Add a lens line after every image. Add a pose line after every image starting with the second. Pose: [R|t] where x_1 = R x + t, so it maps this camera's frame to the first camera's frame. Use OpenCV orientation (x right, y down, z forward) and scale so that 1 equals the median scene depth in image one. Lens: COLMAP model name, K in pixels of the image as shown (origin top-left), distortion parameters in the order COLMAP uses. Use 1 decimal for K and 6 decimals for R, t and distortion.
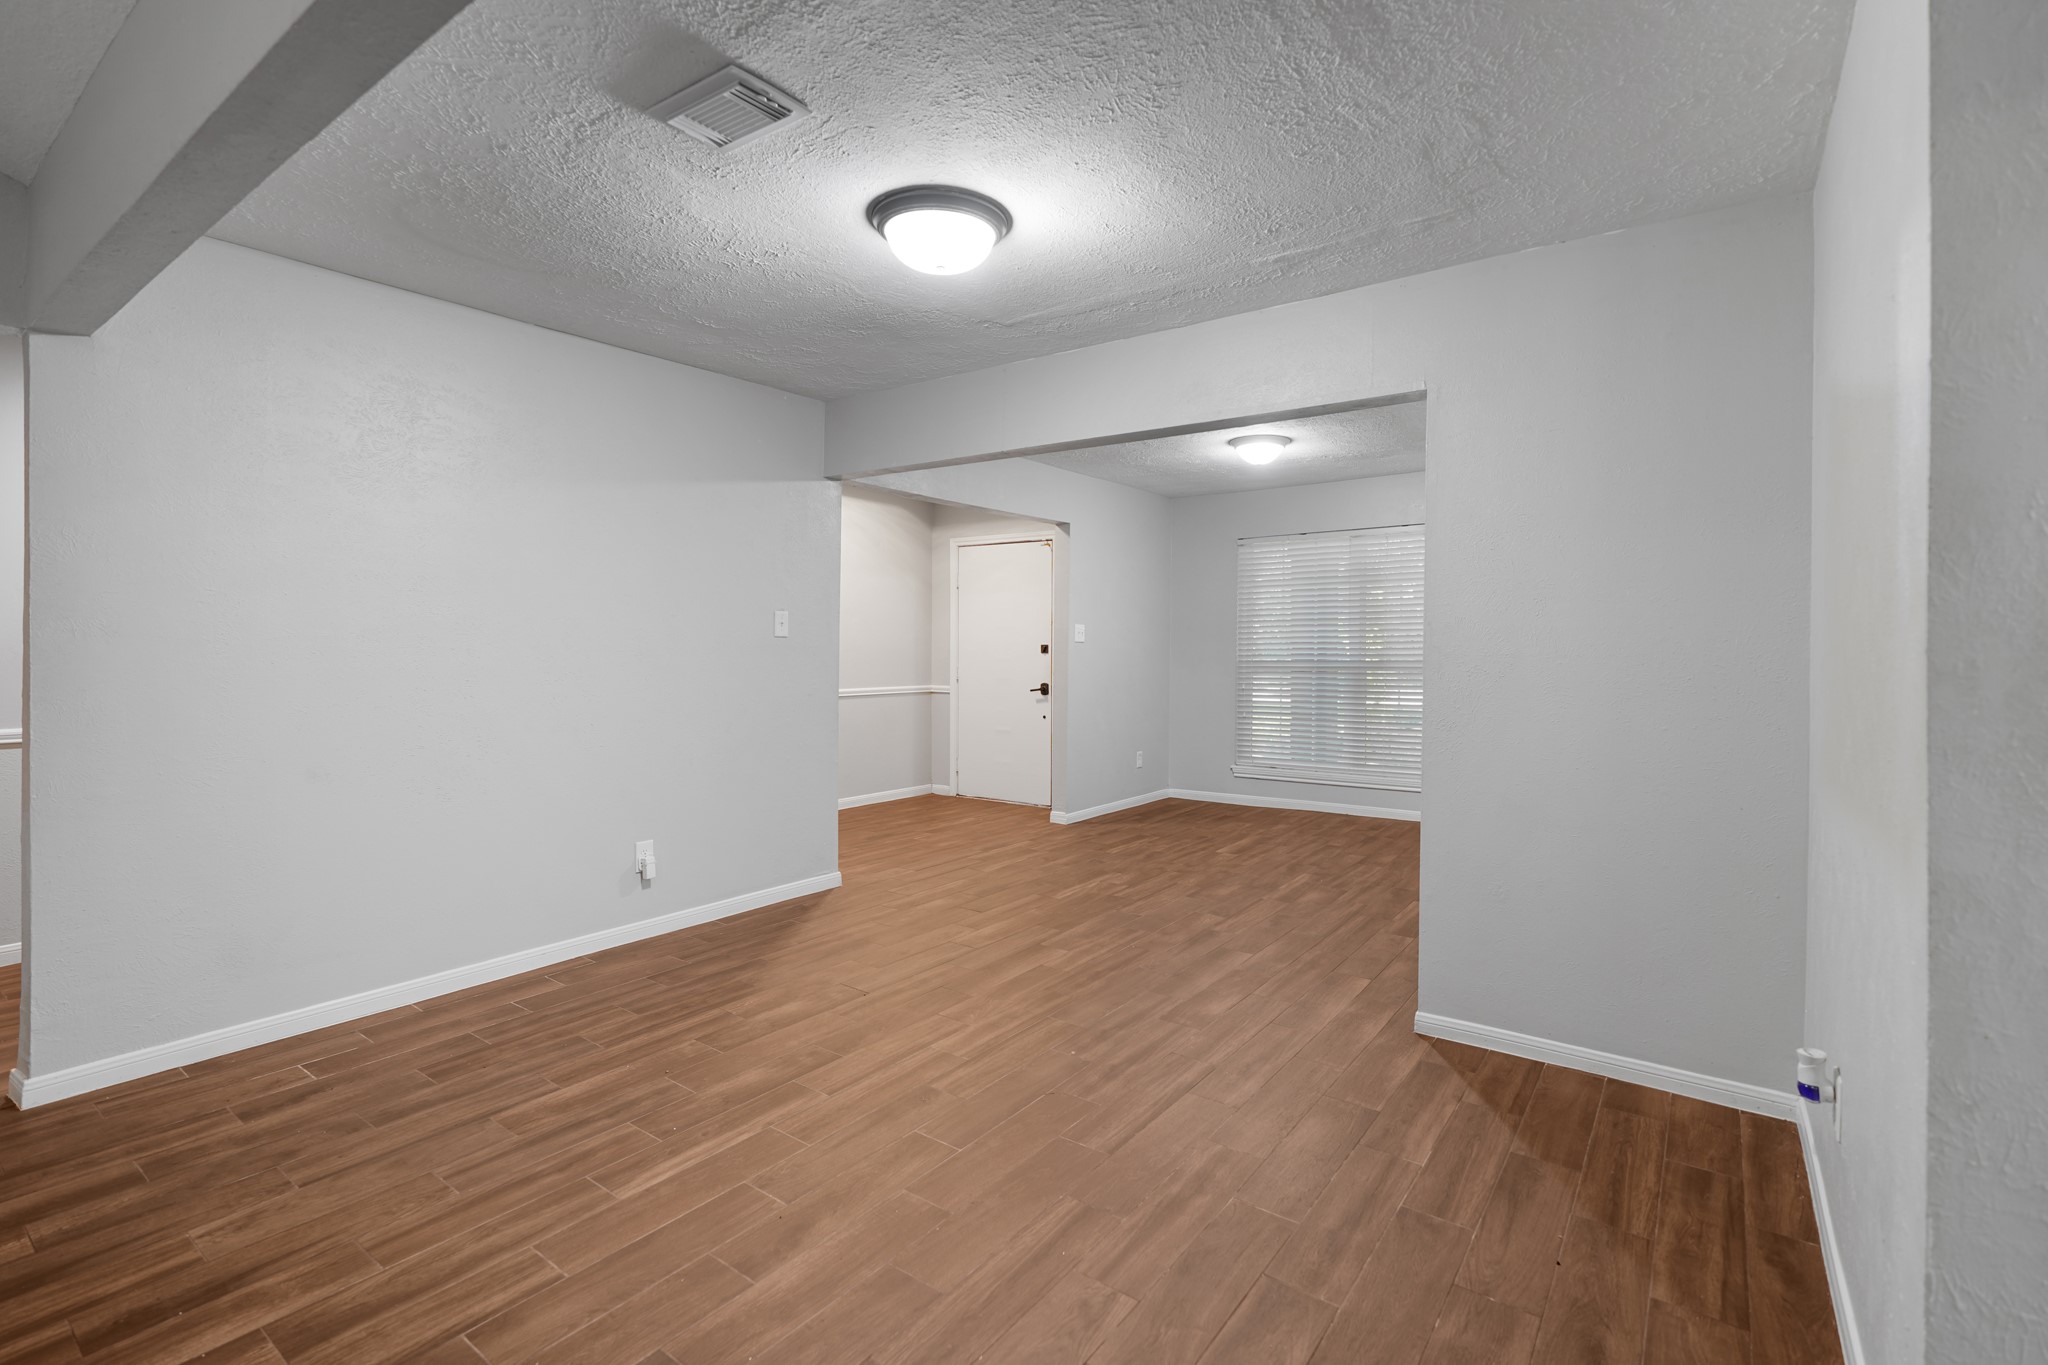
lens RADIAL K [[947.8, 0, 1021.2], [0, 947.8, 643.1], [0, 0, 1]] dist [-0.003841, -0.000464]
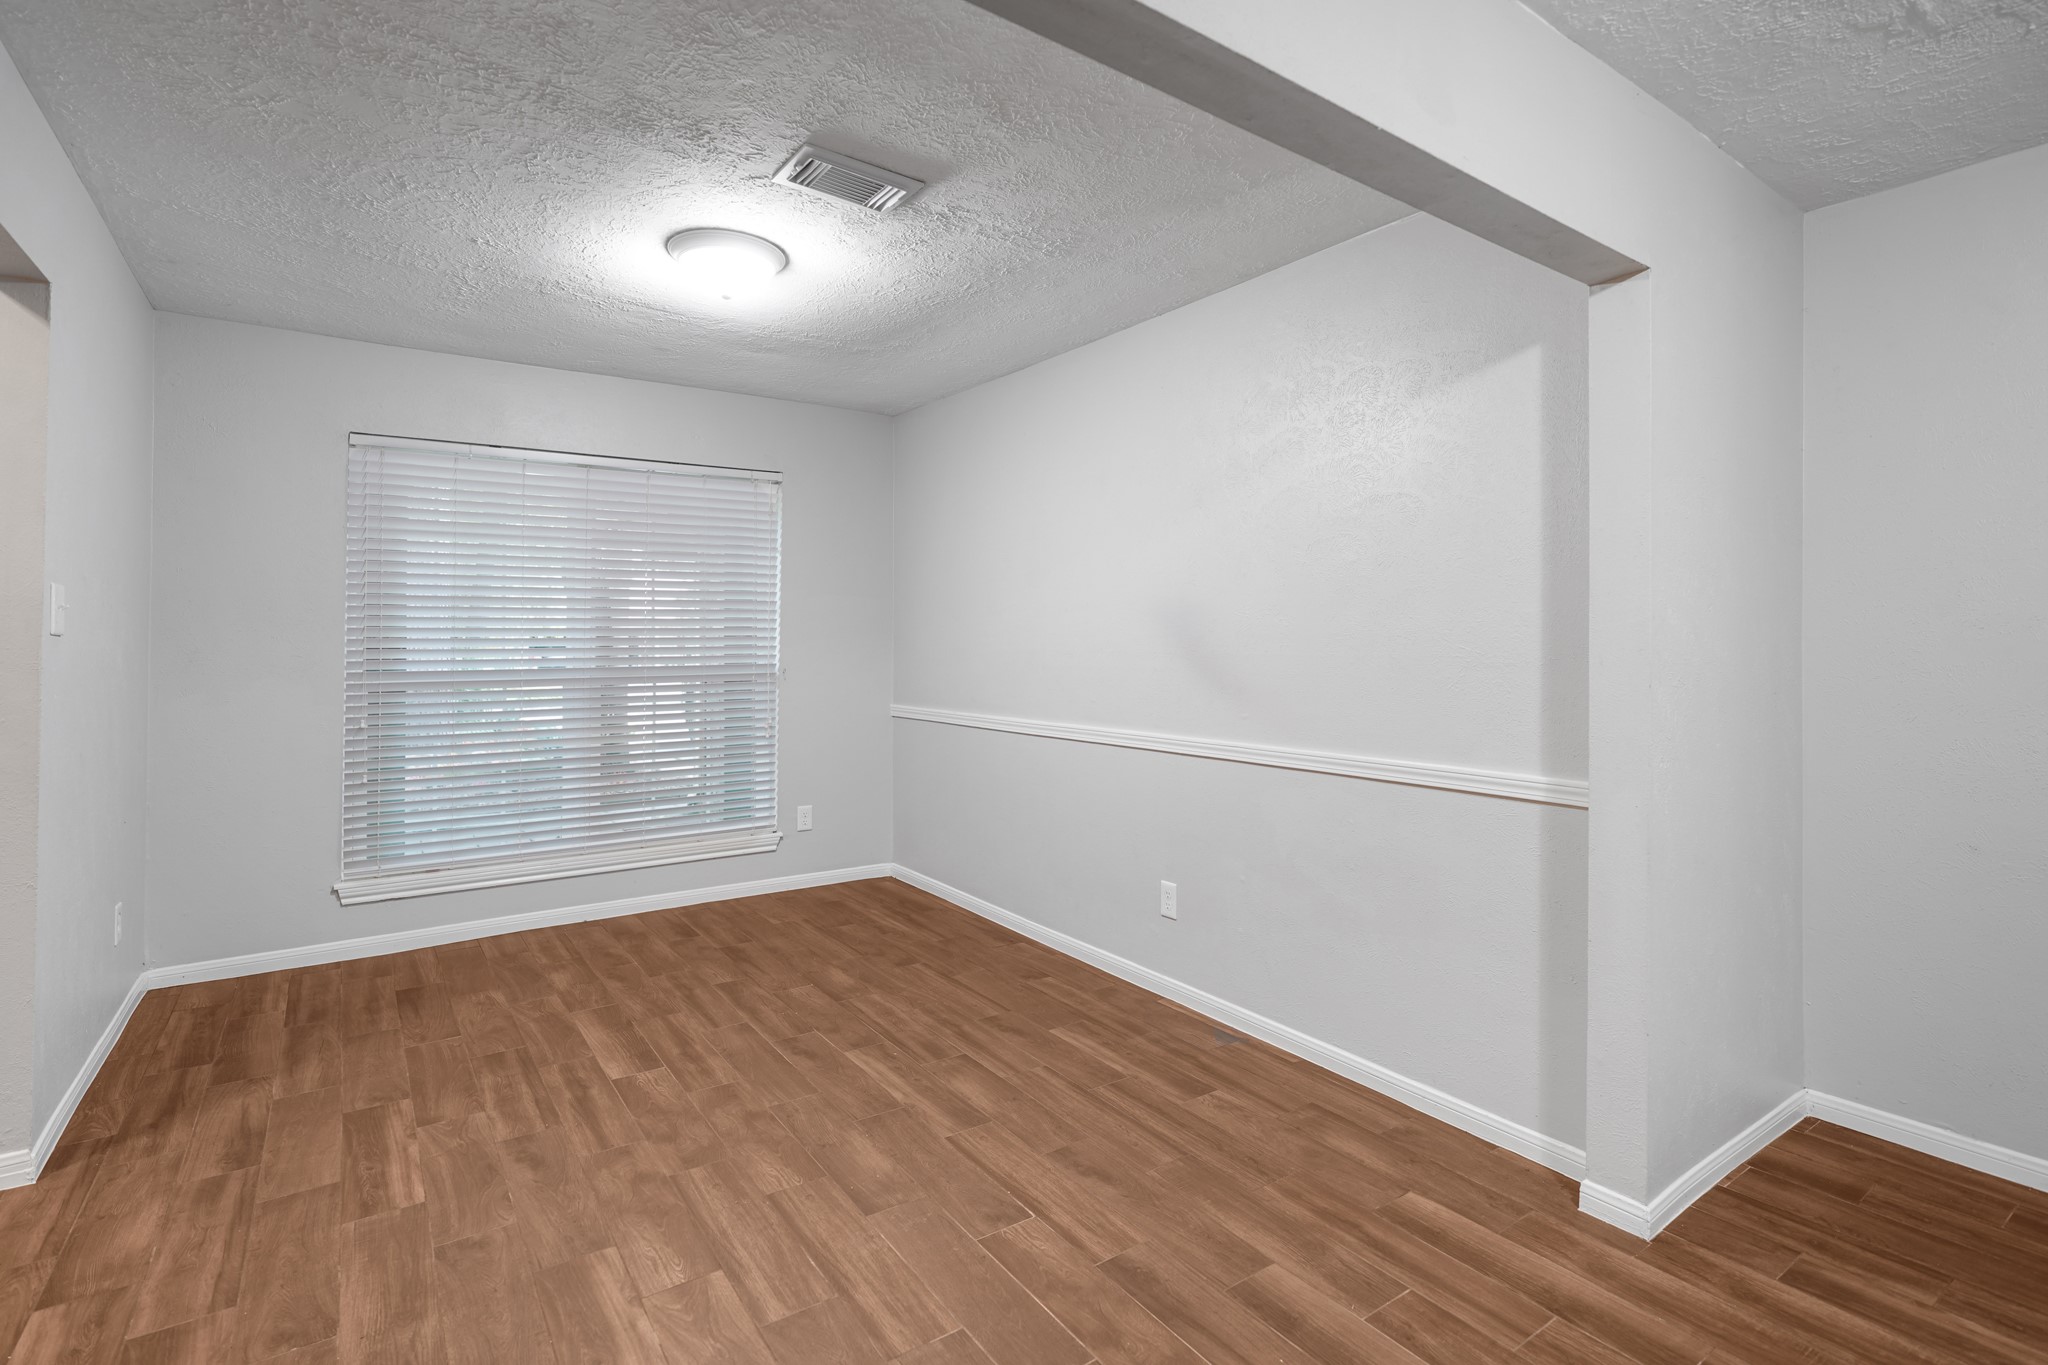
lens RADIAL K [[947.8, 0, 1021.2], [0, 947.8, 643.1], [0, 0, 1]] dist [-0.003841, -0.000464]
pose [[0.315055, 0.000822, 0.949073, -0.307542], [-0.005610, 0.999984, 0.000996, 0.000399], [-0.949057, -0.005638, 0.315055, 1.097427]]
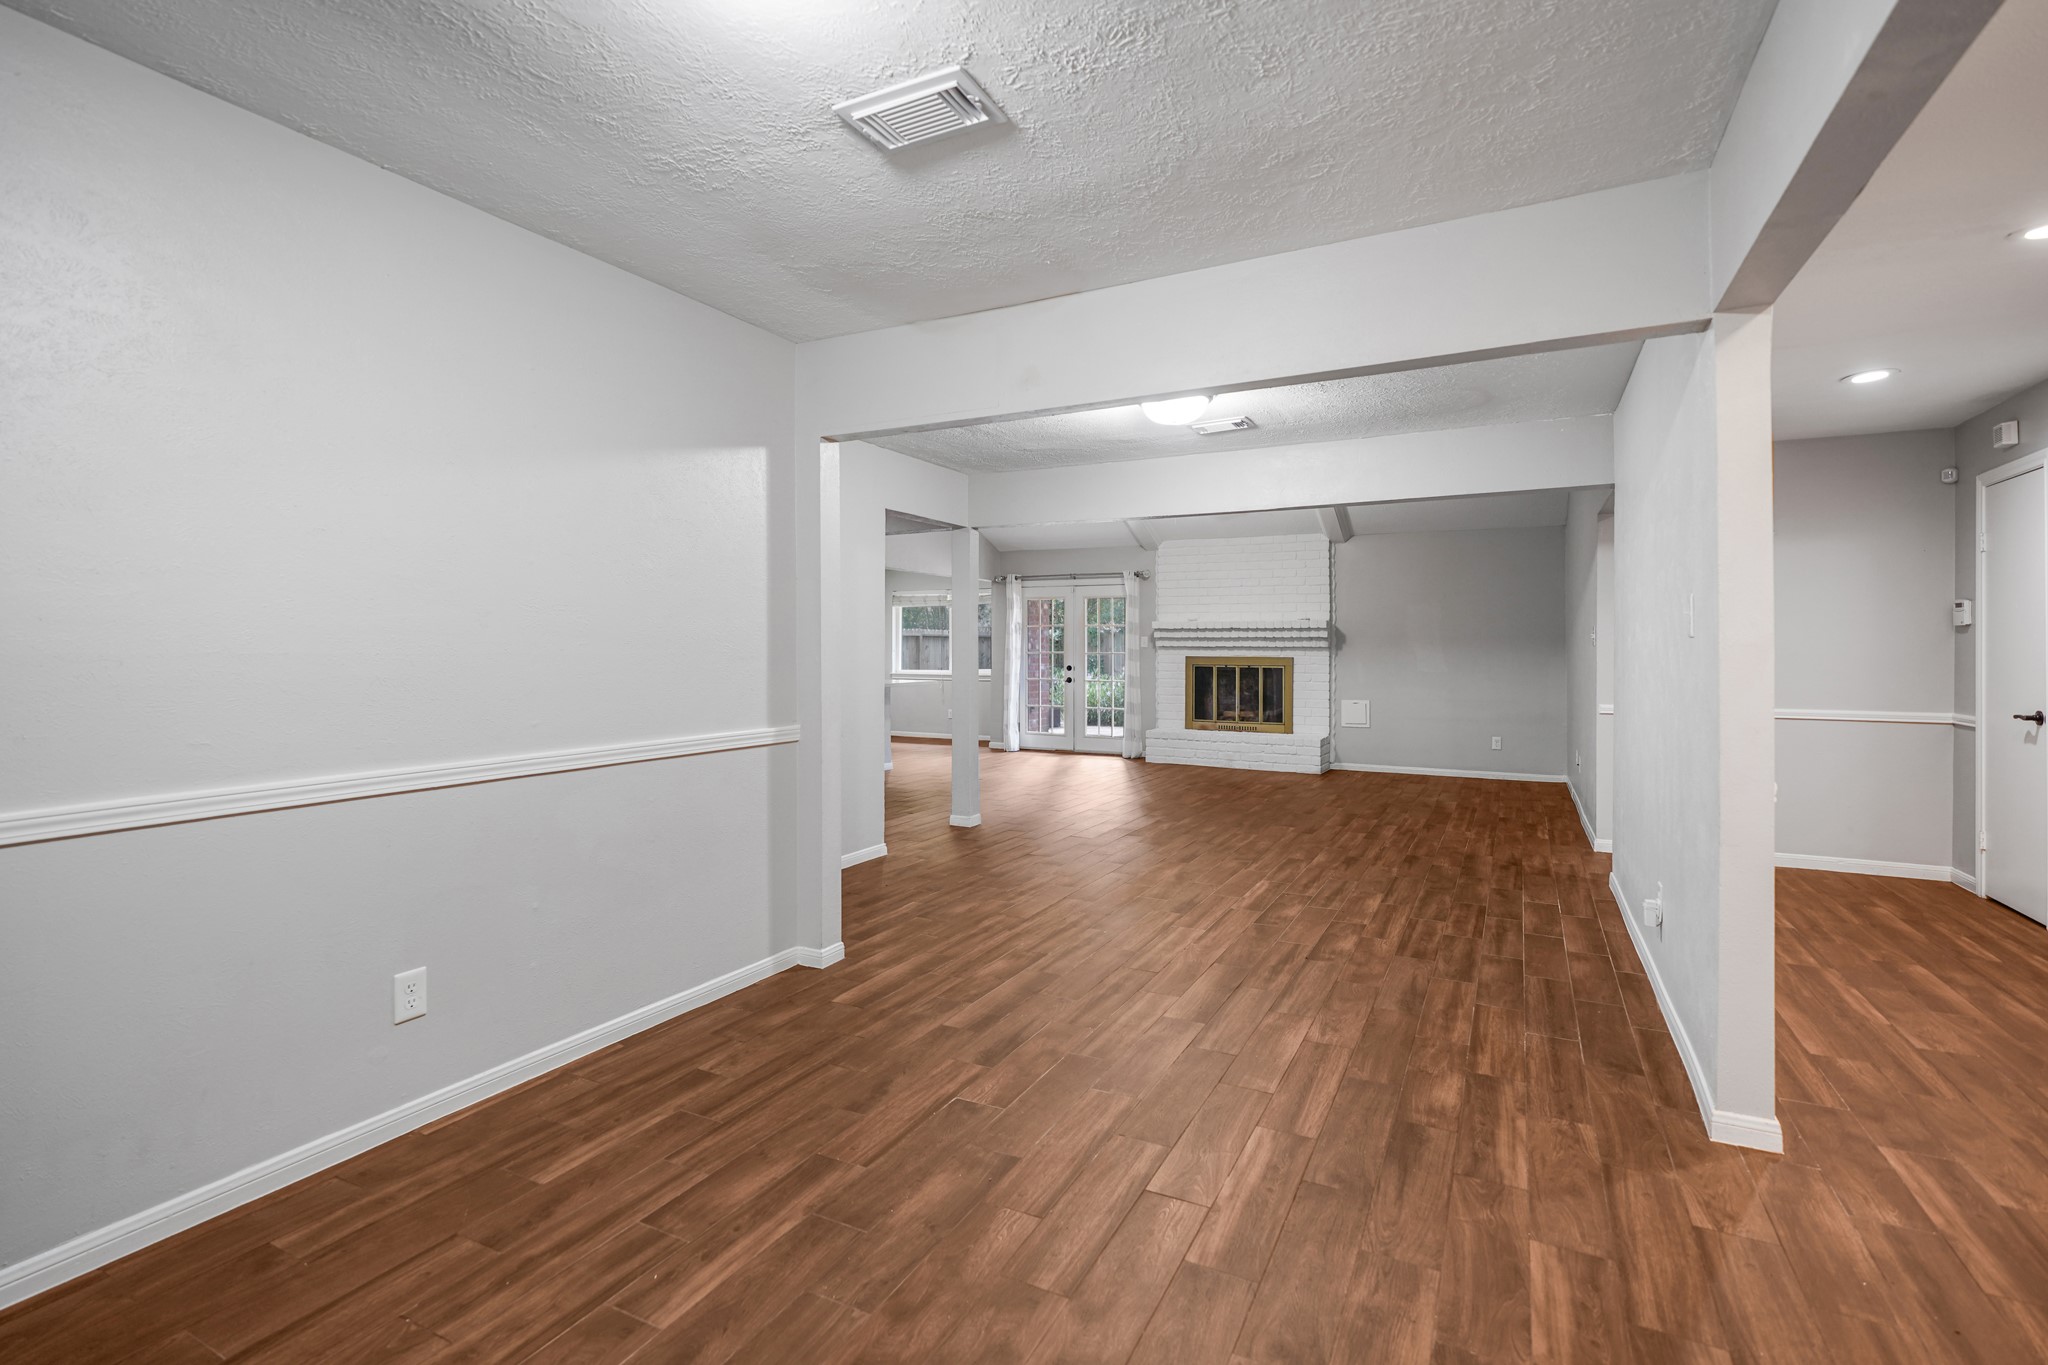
lens RADIAL K [[947.8, 0, 1021.2], [0, 947.8, 643.1], [0, 0, 1]] dist [-0.003841, -0.000464]
pose [[-0.987951, -0.006399, -0.154637, 0.346274], [-0.005467, 0.999964, -0.006449, 0.004815], [0.154673, -0.005526, -0.987950, 2.055272]]
